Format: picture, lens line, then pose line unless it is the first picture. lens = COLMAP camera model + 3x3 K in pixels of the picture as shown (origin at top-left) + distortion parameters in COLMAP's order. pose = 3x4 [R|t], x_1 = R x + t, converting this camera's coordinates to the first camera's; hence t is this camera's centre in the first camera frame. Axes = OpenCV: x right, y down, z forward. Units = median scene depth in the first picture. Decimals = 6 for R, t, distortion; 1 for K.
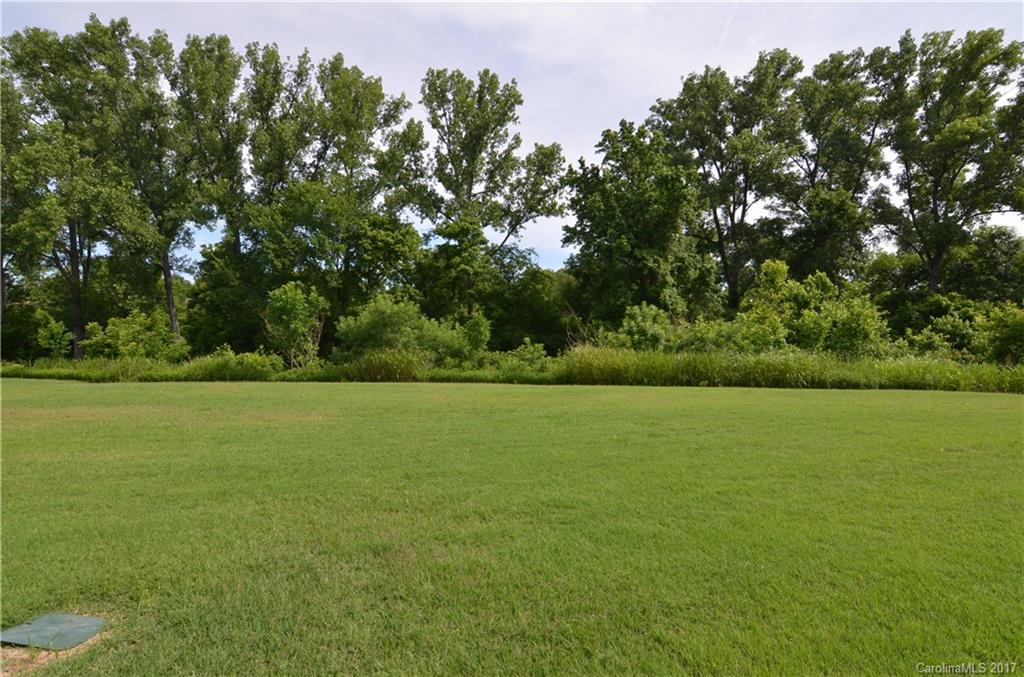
lens RADIAL K [[496.2, 0, 507.2], [0, 496.2, 340.6], [0, 0, 1]] dist [-0.033423, 0.011208]
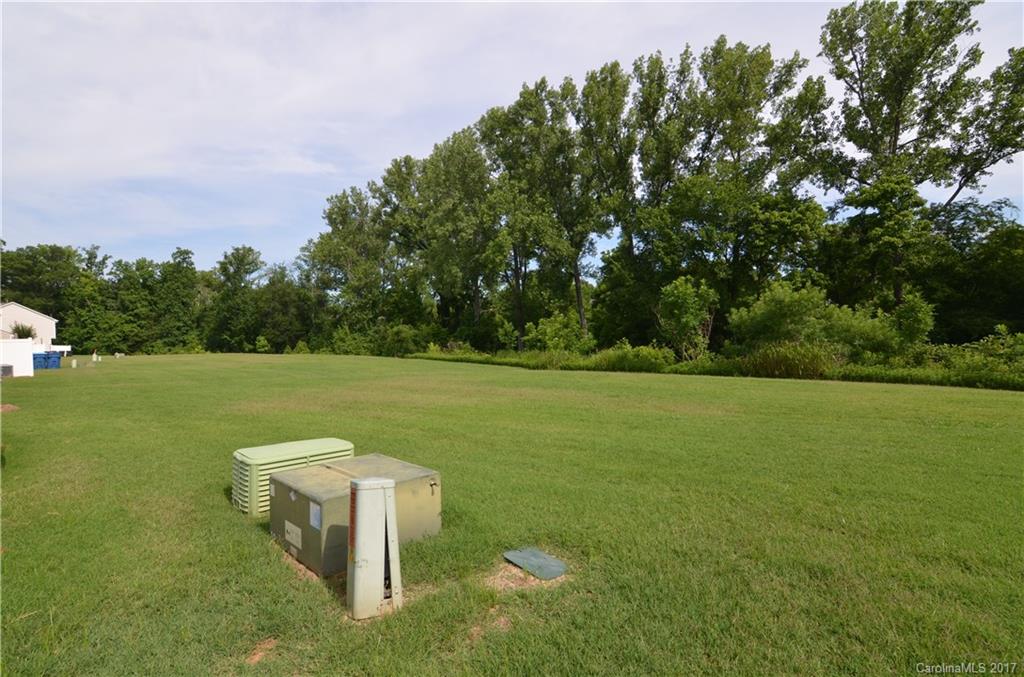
lens RADIAL K [[496.2, 0, 509.3], [0, 496.2, 340.3], [0, 0, 1]] dist [-0.033423, 0.011208]
pose [[0.736346, -0.007831, -0.676560, -0.005546], [0.016655, 0.999840, 0.006554, -0.000038], [0.676400, -0.016094, 0.736358, -0.000251]]
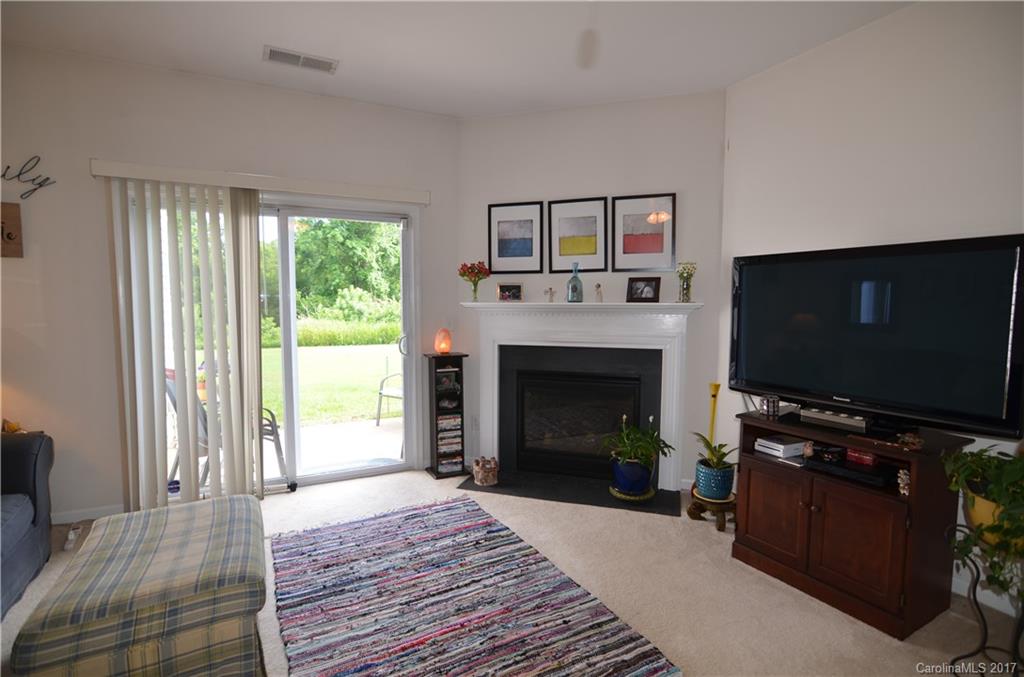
lens RADIAL K [[496.2, 0, 507.4], [0, 496.2, 340.4], [0, 0, 1]] dist [-0.033423, 0.011208]
pose [[0.853824, -0.038387, 0.519145, -0.044898], [0.007762, 0.998105, 0.061035, -0.004676], [-0.520504, -0.048084, 0.852504, -0.250727]]
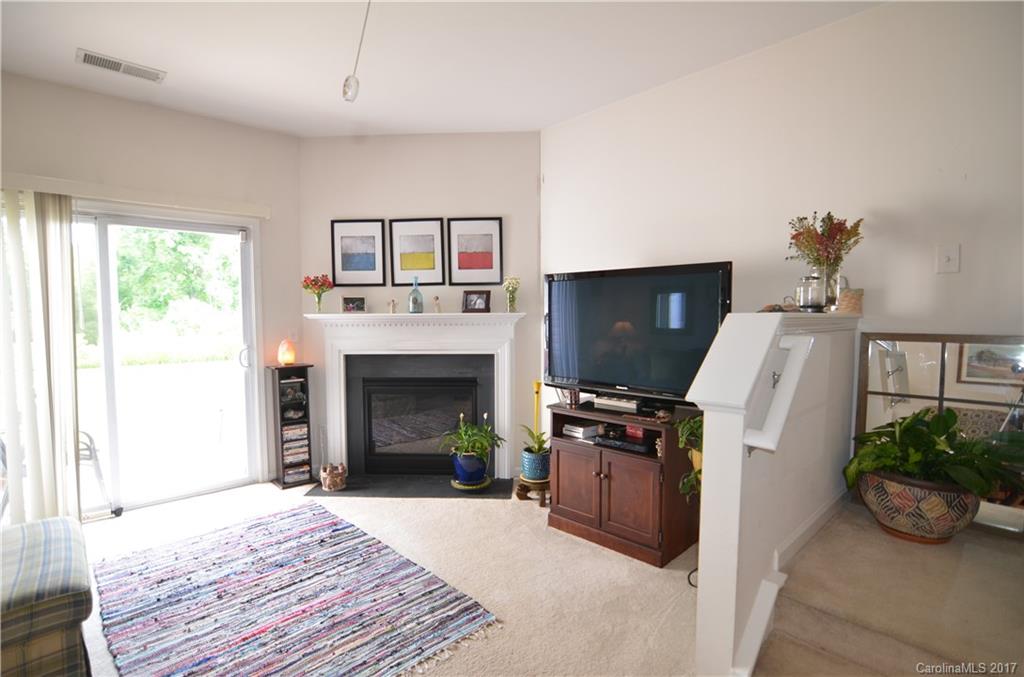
lens RADIAL K [[496.2, 0, 507.4], [0, 496.2, 341.1], [0, 0, 1]] dist [-0.033423, 0.011208]
pose [[0.680942, -0.045133, 0.730945, -0.046902], [0.018576, 0.998842, 0.044369, -0.004504], [-0.732102, -0.016635, 0.680992, -0.260103]]
